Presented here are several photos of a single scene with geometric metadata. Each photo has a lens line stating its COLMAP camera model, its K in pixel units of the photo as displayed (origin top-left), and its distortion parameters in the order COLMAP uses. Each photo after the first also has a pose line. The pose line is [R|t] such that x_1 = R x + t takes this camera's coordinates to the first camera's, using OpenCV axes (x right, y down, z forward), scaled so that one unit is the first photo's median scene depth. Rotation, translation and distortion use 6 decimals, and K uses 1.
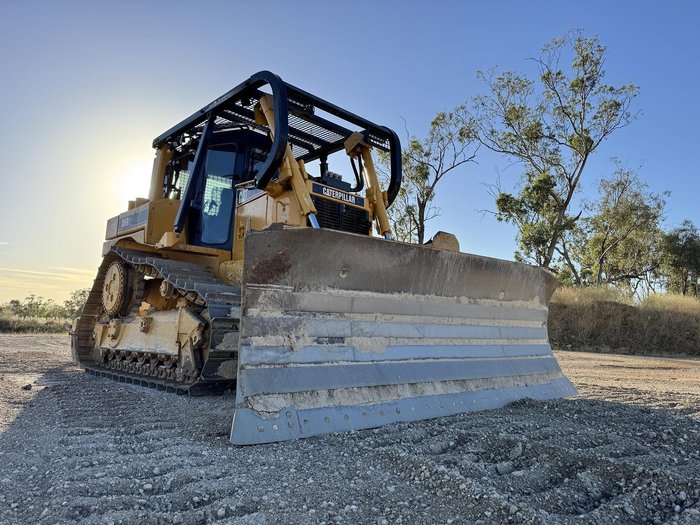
lens RADIAL K [[510.0, 0, 350.0], [0, 510.0, 262.5], [0, 0, 1]] dist [0.046851, -0.053808]
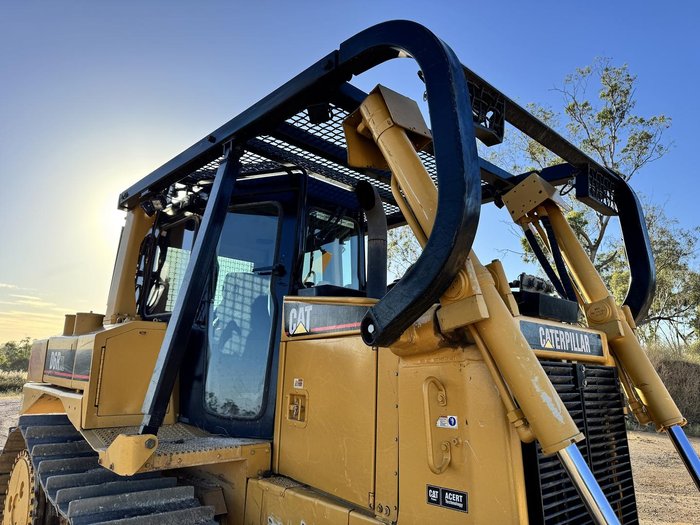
lens RADIAL K [[510.0, 0, 350.0], [0, 510.0, 262.5], [0, 0, 1]] dist [0.046851, -0.053808]
pose [[0.999908, -0.013495, 0.001453, -0.138168], [0.013563, 0.997608, -0.067774, -0.125285], [-0.000535, 0.067788, 0.997700, 0.454769]]
